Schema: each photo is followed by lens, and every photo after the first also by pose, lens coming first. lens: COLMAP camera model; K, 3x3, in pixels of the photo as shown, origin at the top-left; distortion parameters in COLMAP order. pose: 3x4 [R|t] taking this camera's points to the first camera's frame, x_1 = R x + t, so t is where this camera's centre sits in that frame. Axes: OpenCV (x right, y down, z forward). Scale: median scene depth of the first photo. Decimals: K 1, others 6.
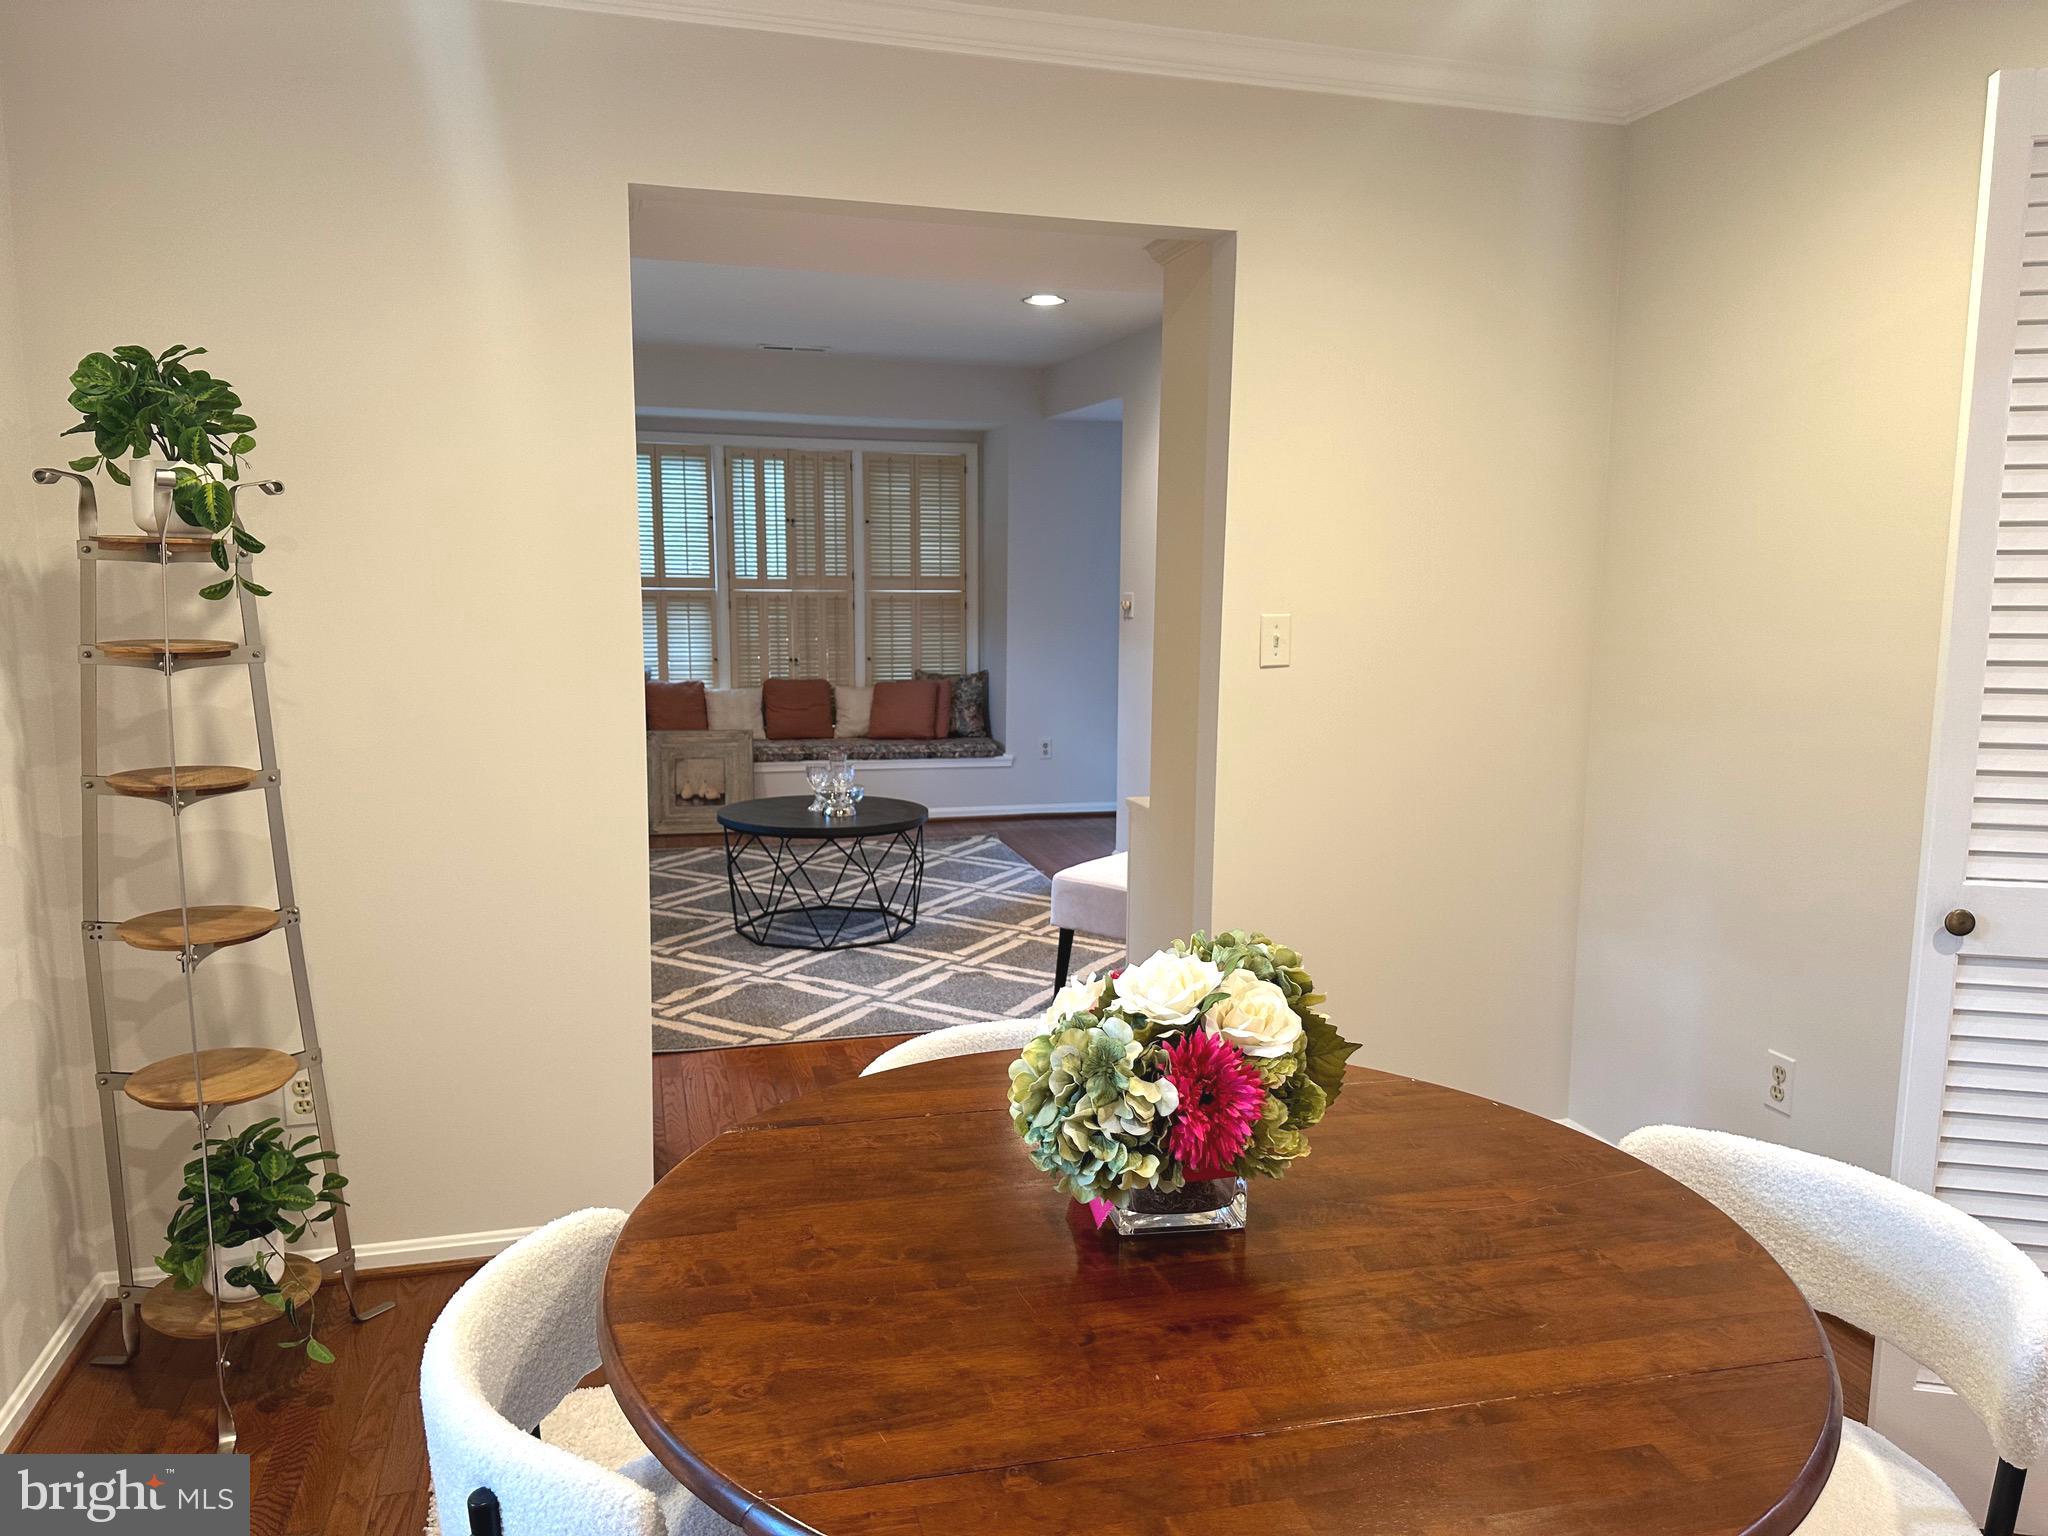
lens RADIAL K [[1417.3, 0, 1021.5], [0, 1417.3, 768.0], [0, 0, 1]] dist [0.100296, -0.153774]
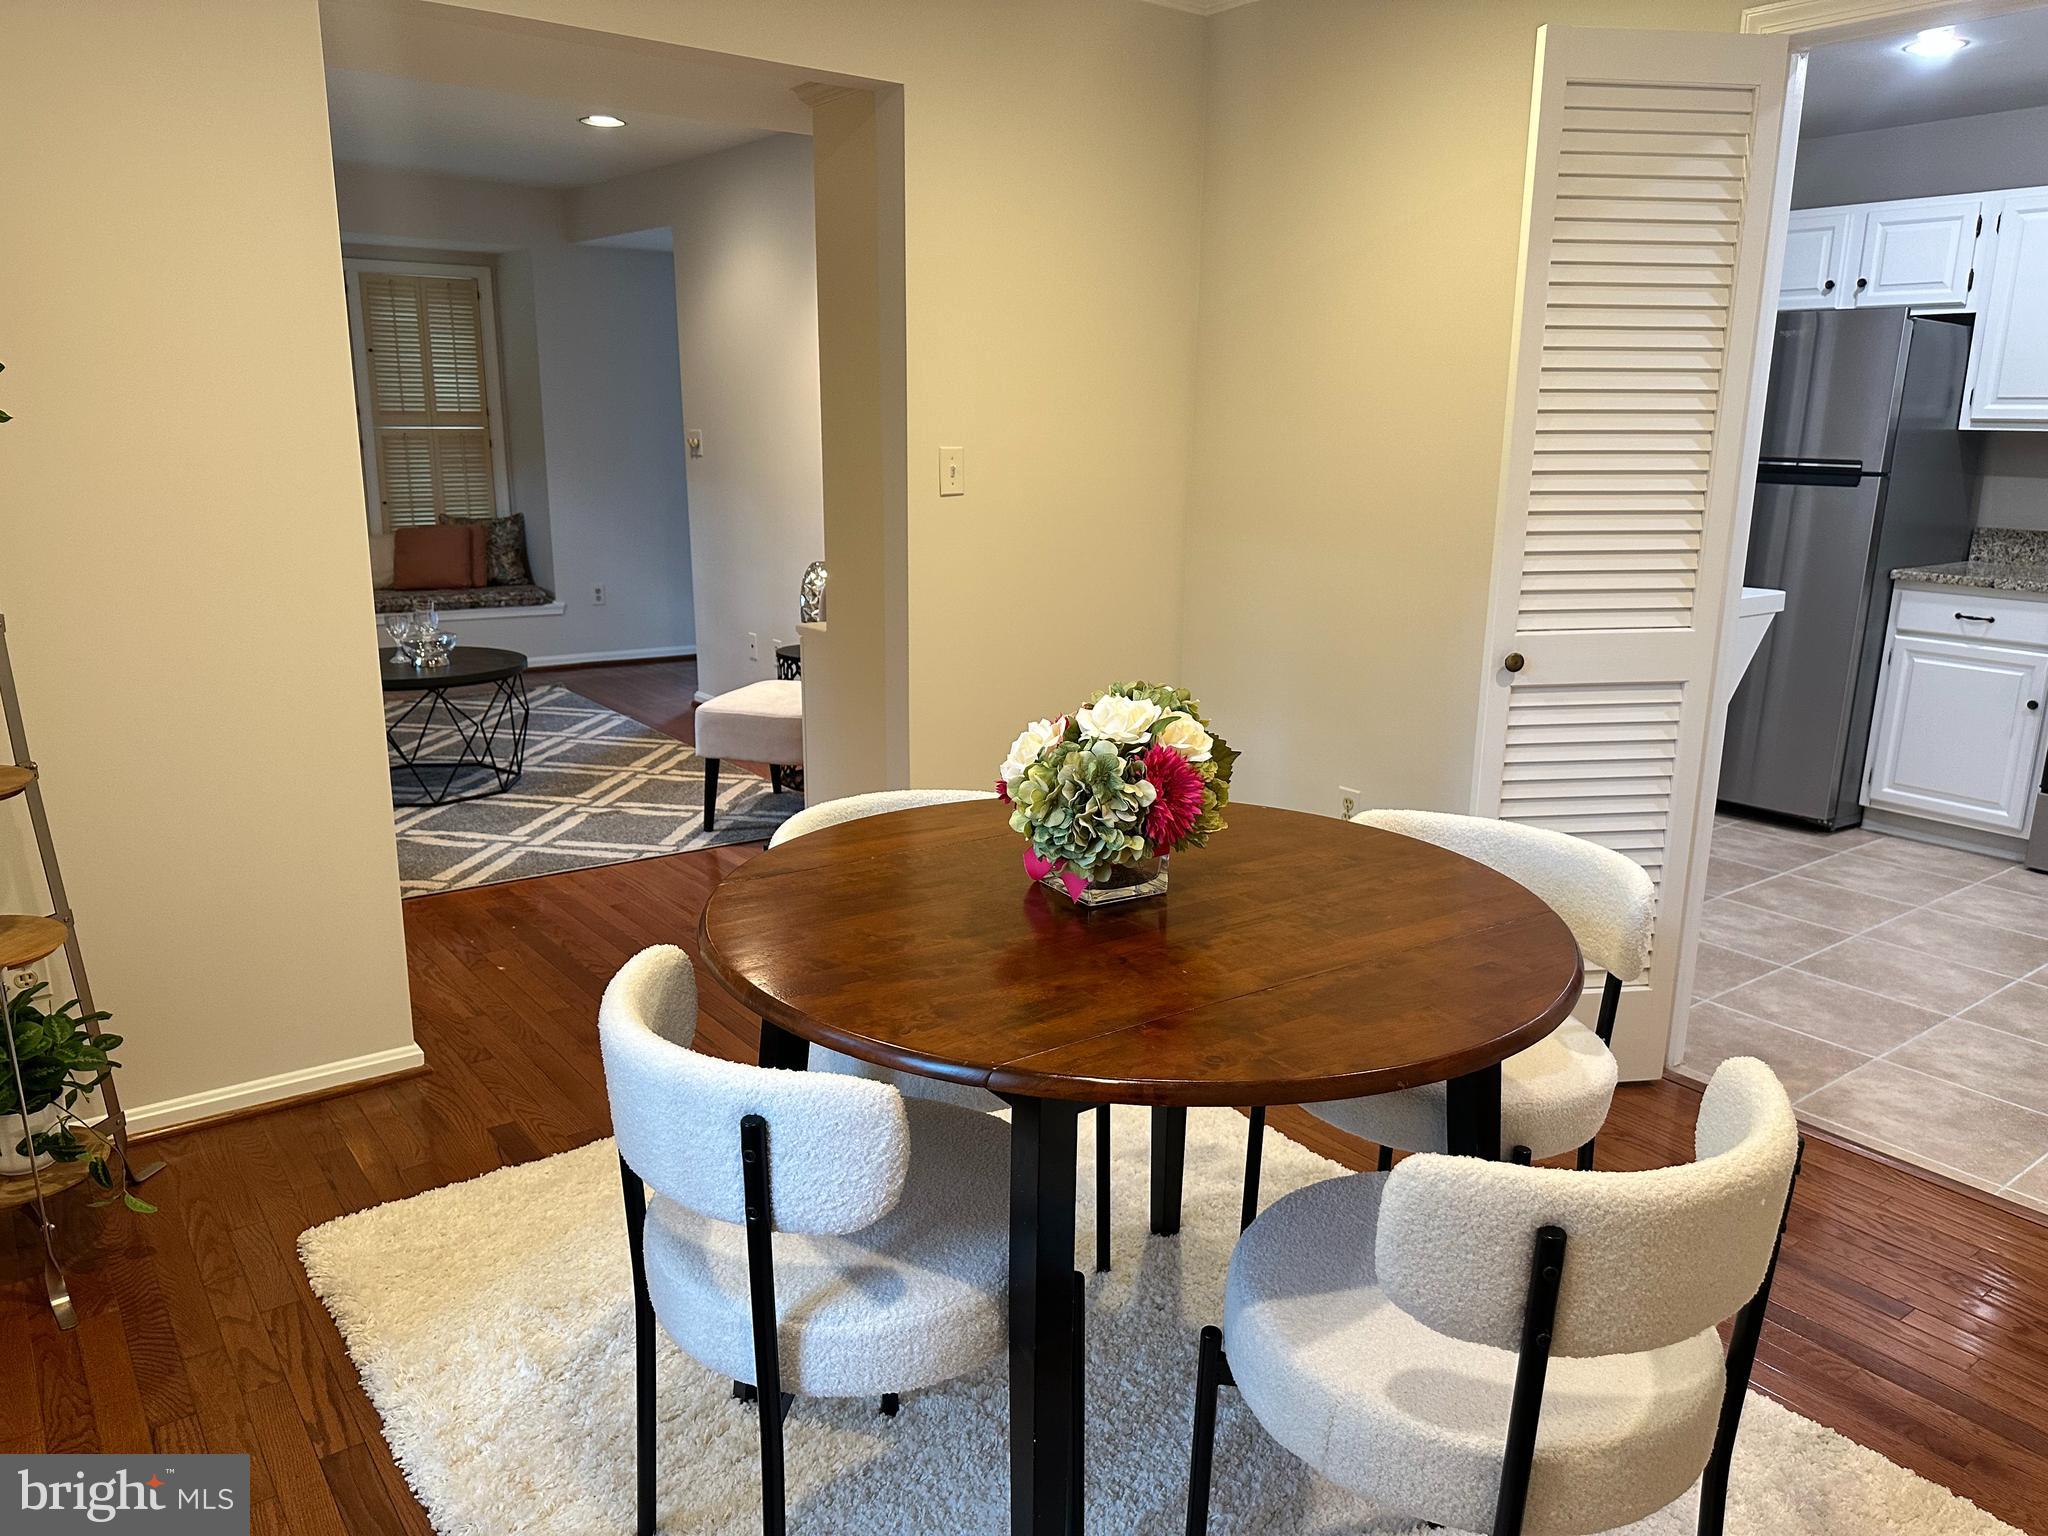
lens RADIAL K [[1456.3, 0, 1034.2], [0, 1456.3, 766.4], [0, 0, 1]] dist [0.005739, -0.003834]
pose [[0.925883, -0.080319, 0.369175, -0.134090], [0.042764, 0.993141, 0.108821, 0.012589], [-0.375383, -0.084968, 0.922967, -0.065524]]
